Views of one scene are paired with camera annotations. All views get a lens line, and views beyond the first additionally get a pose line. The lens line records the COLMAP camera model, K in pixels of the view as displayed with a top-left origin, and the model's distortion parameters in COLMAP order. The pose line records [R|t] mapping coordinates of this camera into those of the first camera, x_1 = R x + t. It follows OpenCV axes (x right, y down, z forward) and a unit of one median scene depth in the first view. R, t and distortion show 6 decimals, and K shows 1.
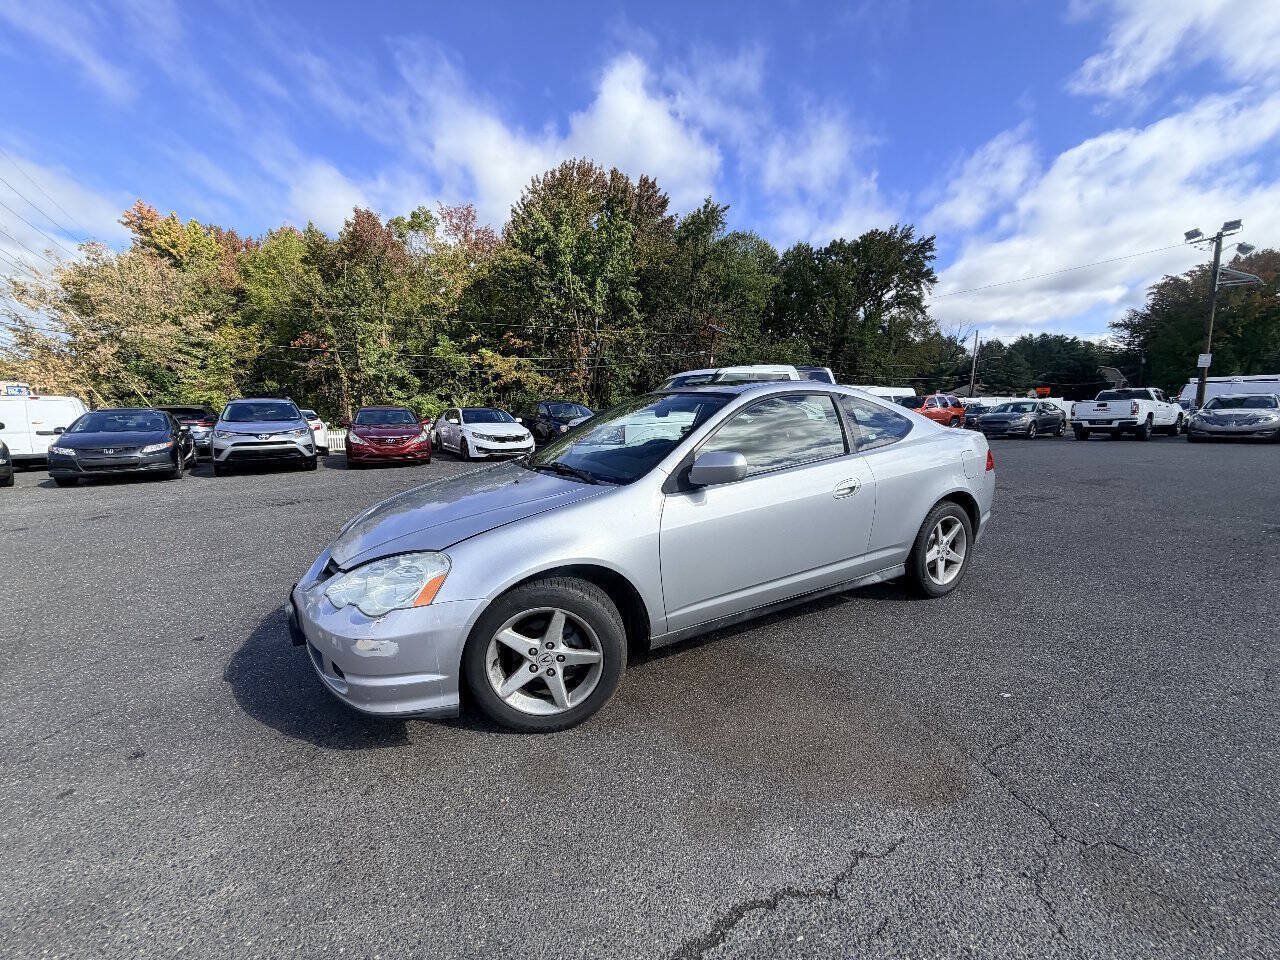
lens RADIAL K [[510.6, 0, 637.1], [0, 510.6, 488.7], [0, 0, 1]] dist [0.002048, -0.000261]
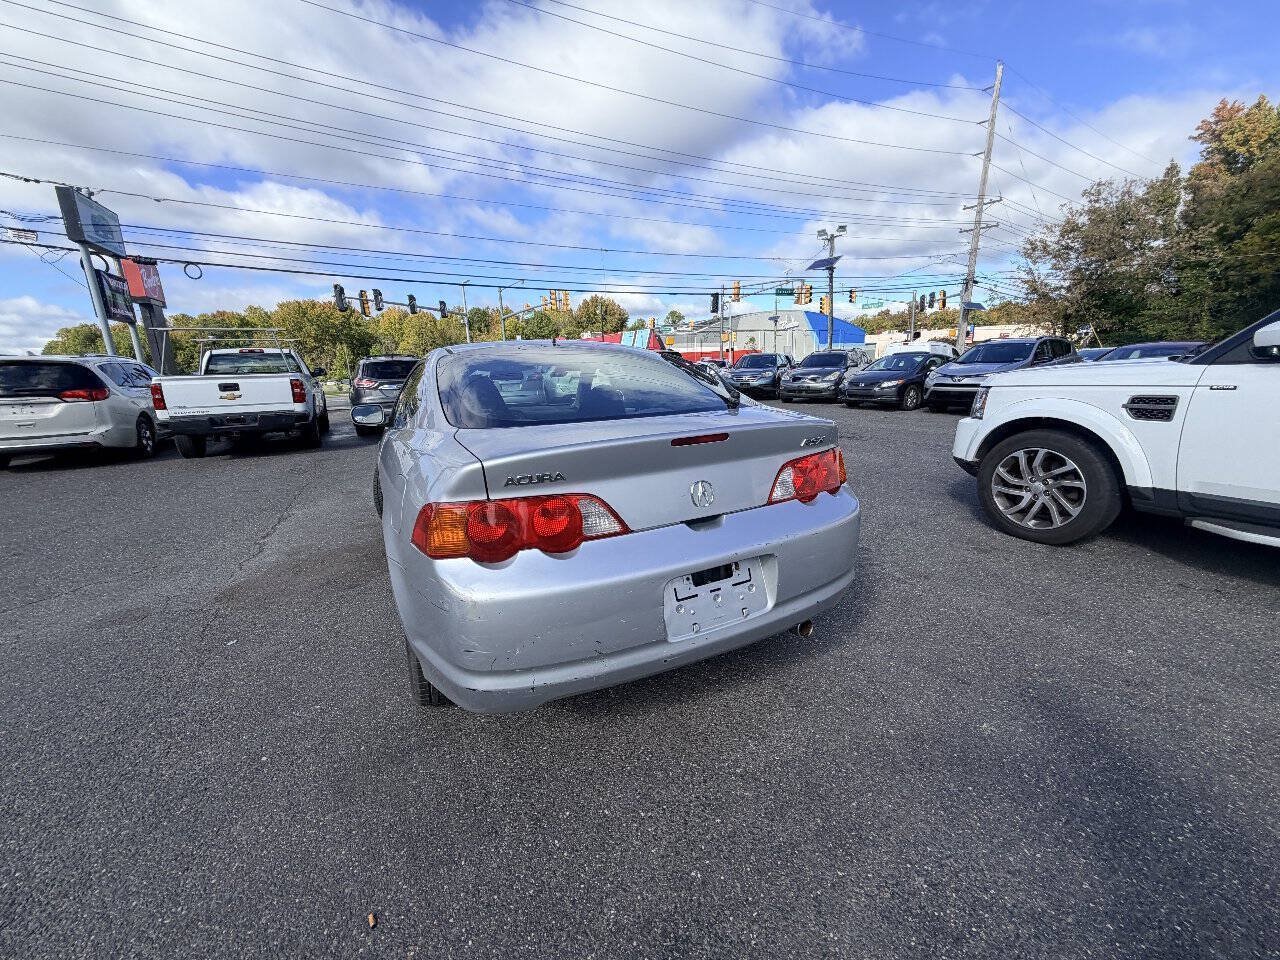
lens RADIAL K [[510.6, 0, 634.8], [0, 510.6, 476.8], [0, 0, 1]] dist [0.002048, -0.000261]
pose [[-0.057332, 0.230174, -0.971459, 0.107739], [-0.126566, 0.963533, 0.235765, -0.021081], [0.990300, 0.136470, -0.026109, 0.119047]]
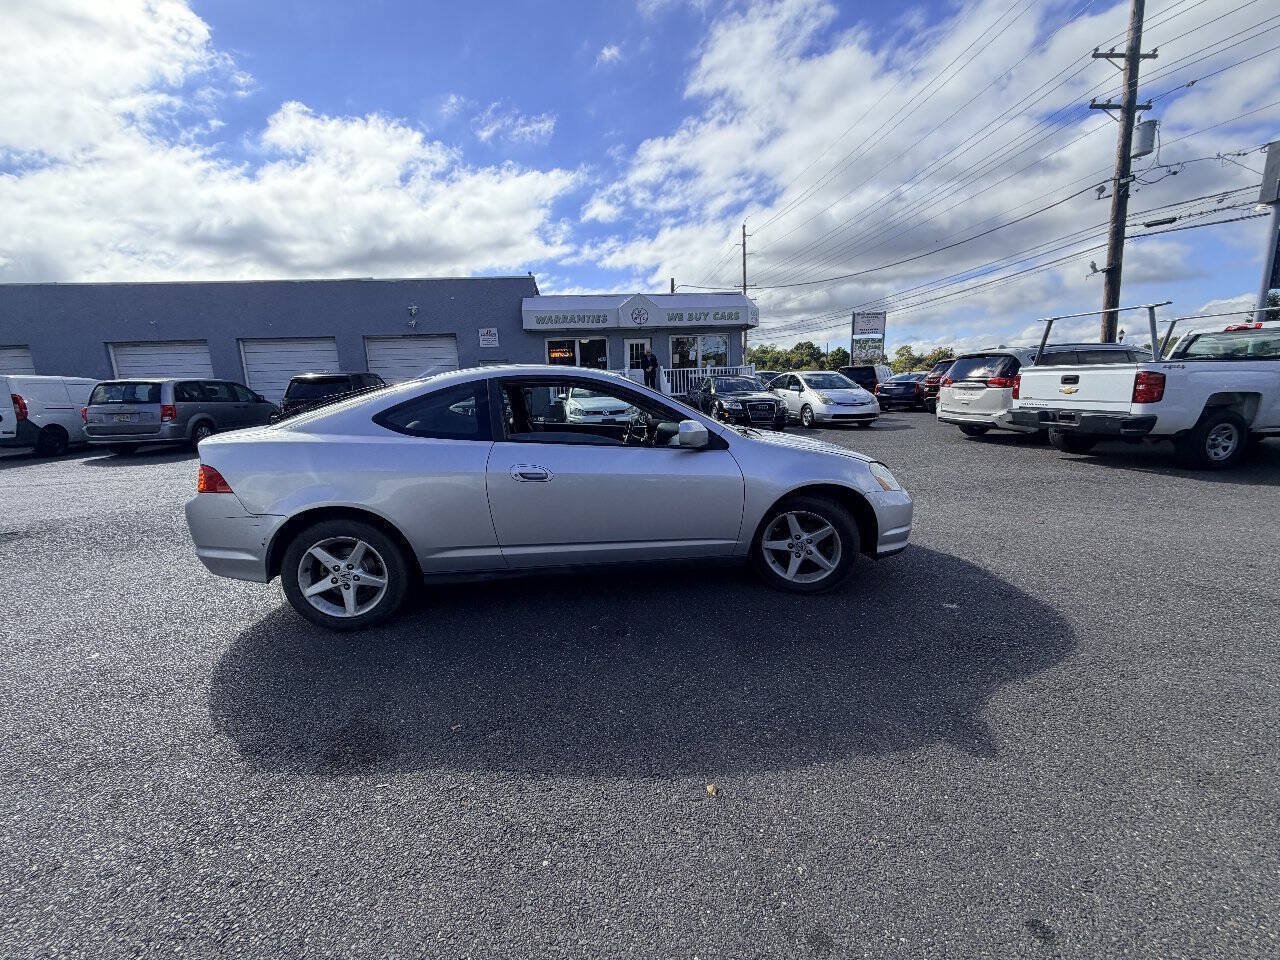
lens RADIAL K [[510.6, 0, 643.2], [0, 510.6, 478.2], [0, 0, 1]] dist [0.002048, -0.000261]
pose [[-0.917570, -0.027784, 0.396602, -0.039663], [0.109102, 0.941662, 0.318385, -0.029363], [-0.382312, 0.335411, -0.861009, 0.181039]]
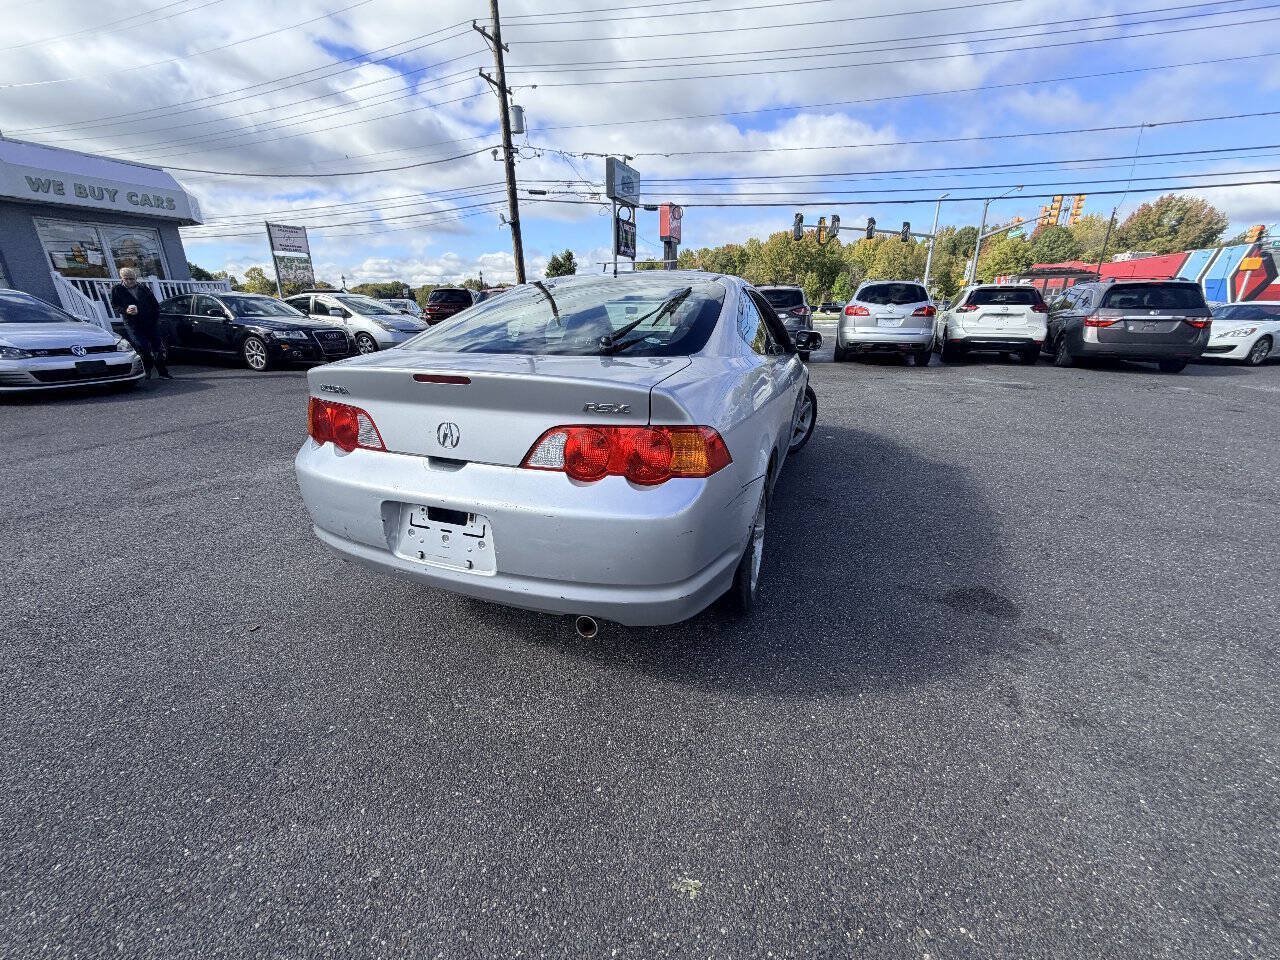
lens RADIAL K [[510.6, 0, 637.7], [0, 510.6, 476.0], [0, 0, 1]] dist [0.002048, -0.000261]
pose [[-0.775609, 0.216943, -0.592761, 0.078814], [-0.089884, 0.891553, 0.443907, -0.027899], [0.624781, 0.397578, -0.671997, 0.165479]]
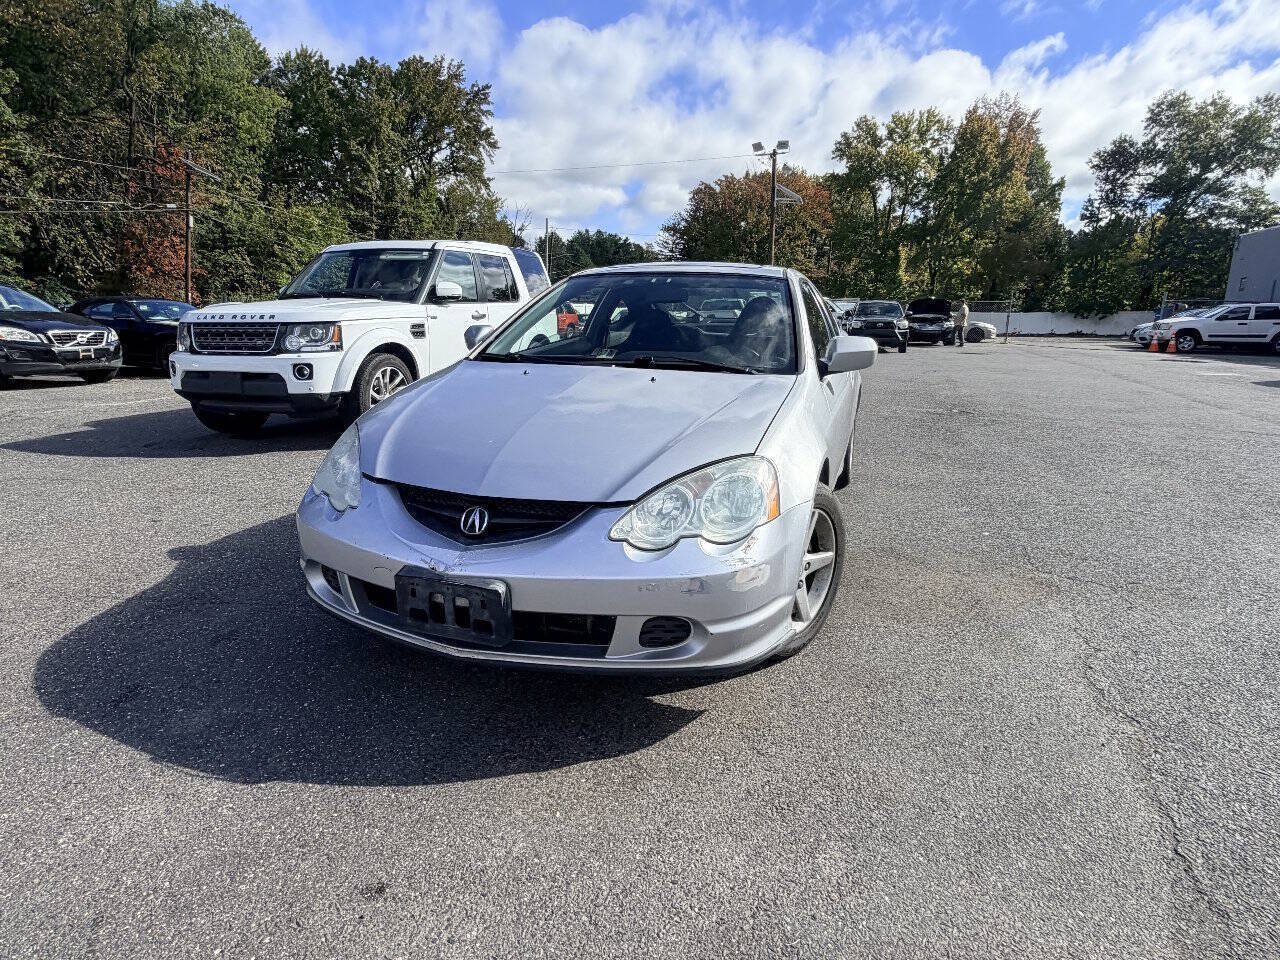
lens RADIAL K [[741.8, 0, 642.1], [0, 741.8, 483.6], [0, 0, 1]] dist [0.006195, -0.001763]
pose [[0.749703, -0.123749, 0.650101, -0.068317], [0.077596, 0.992022, 0.099350, 0.002016], [-0.657209, -0.024038, 0.753325, 0.012413]]
